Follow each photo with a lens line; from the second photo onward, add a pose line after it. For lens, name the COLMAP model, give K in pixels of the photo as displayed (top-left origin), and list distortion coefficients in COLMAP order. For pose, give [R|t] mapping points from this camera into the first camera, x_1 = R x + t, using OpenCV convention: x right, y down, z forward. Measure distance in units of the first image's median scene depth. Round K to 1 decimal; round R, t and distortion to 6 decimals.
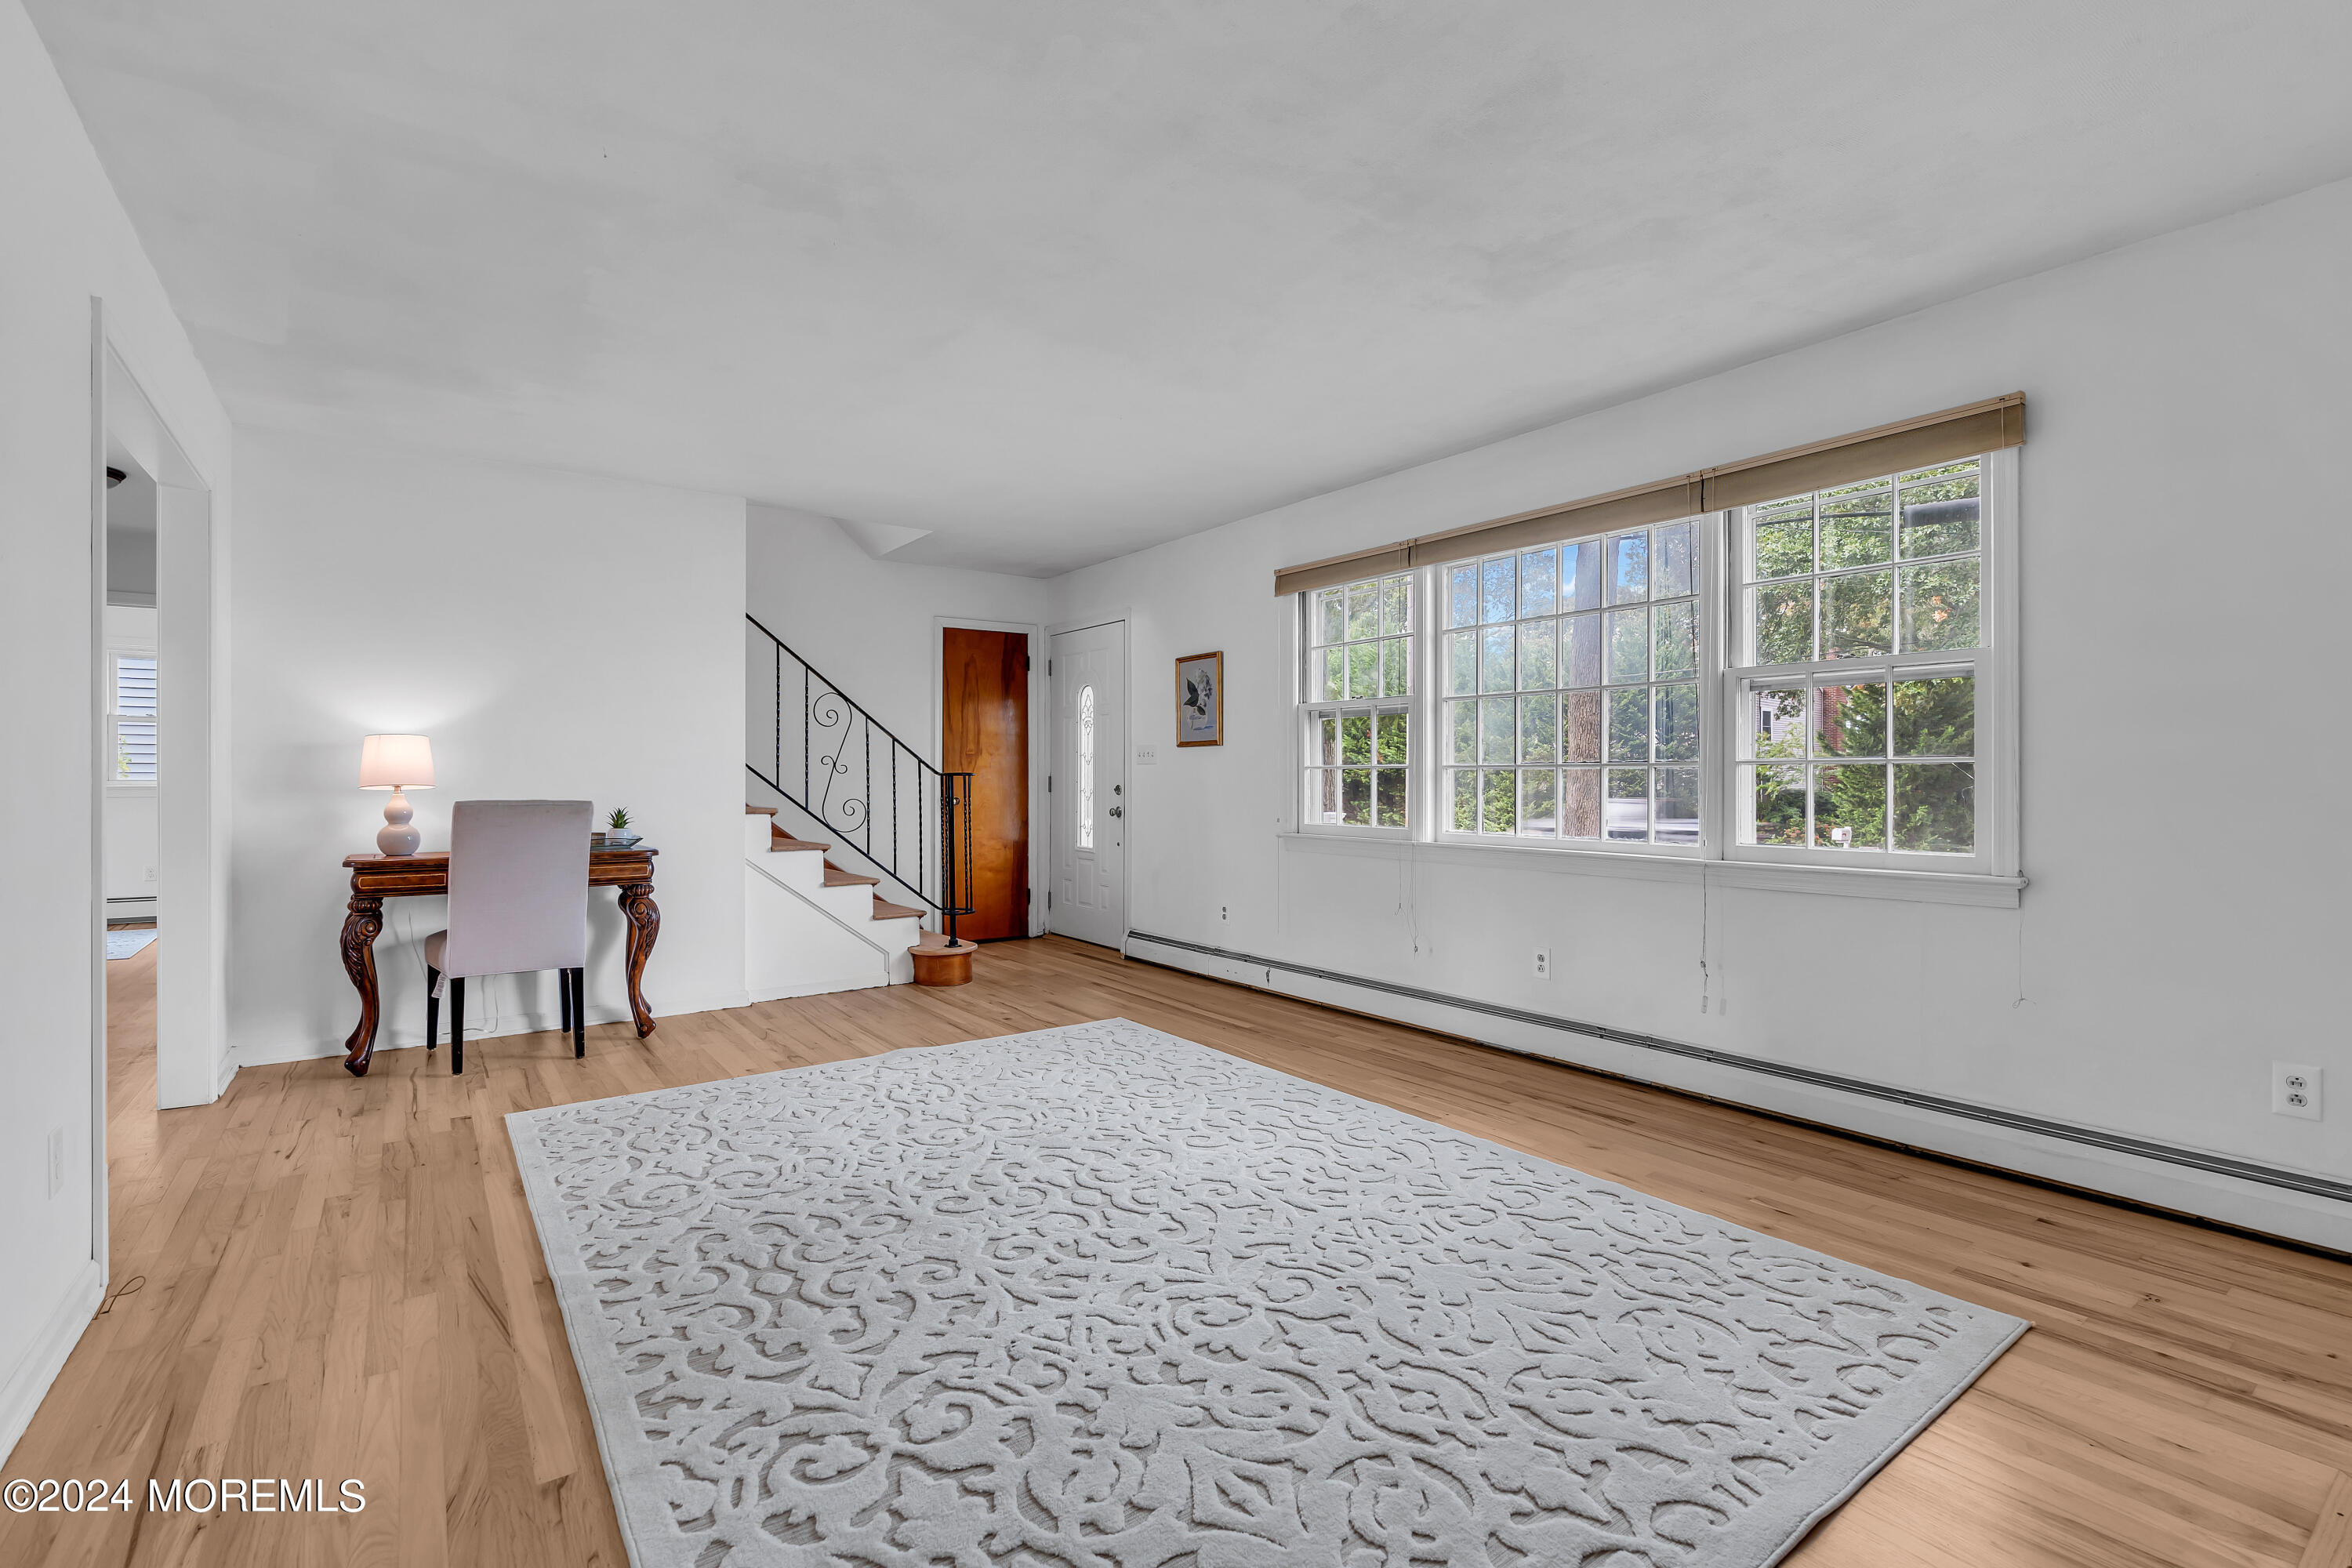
lens RADIAL K [[1060.7, 0, 1176.4], [0, 1060.7, 782.2], [0, 0, 1]] dist [-0.010561, 0.002827]
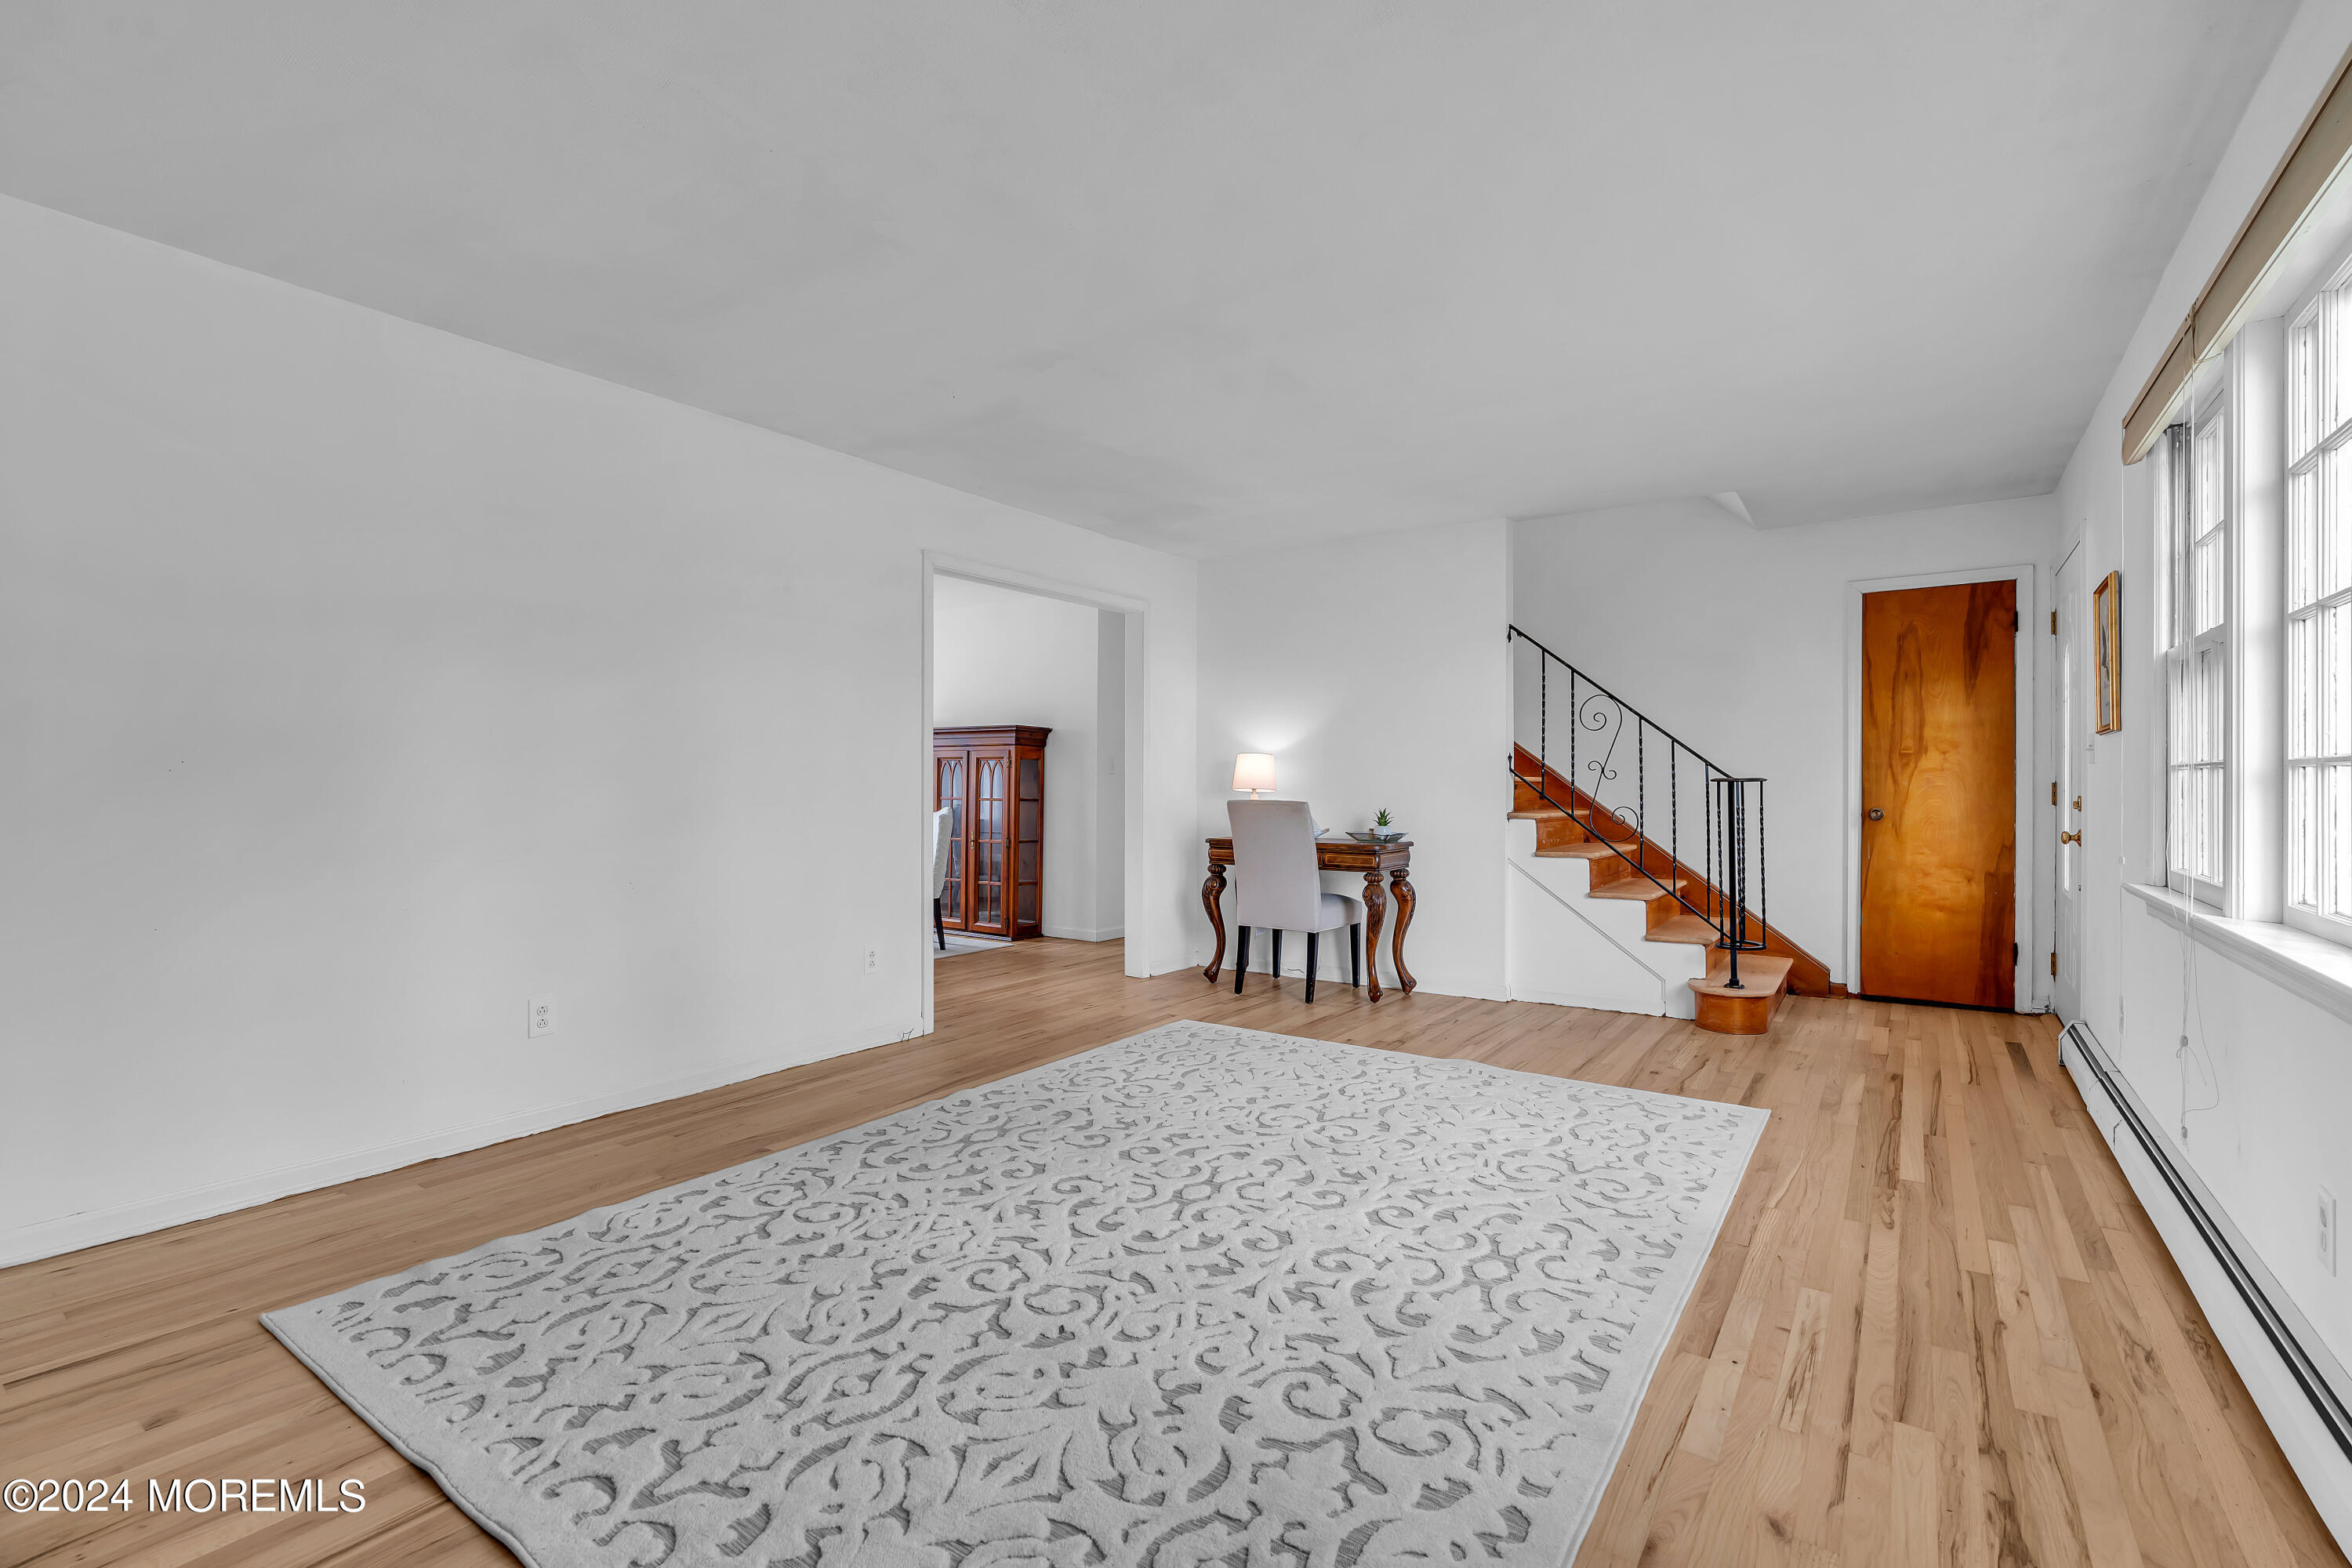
lens RADIAL K [[1060.7, 0, 1171.2], [0, 1060.7, 781.4], [0, 0, 1]] dist [-0.010561, 0.002827]
pose [[0.320831, -0.000321, -0.947136, 0.601043], [-0.005873, 0.999980, -0.002329, -0.002528], [0.947118, 0.006310, 0.320823, 0.440377]]
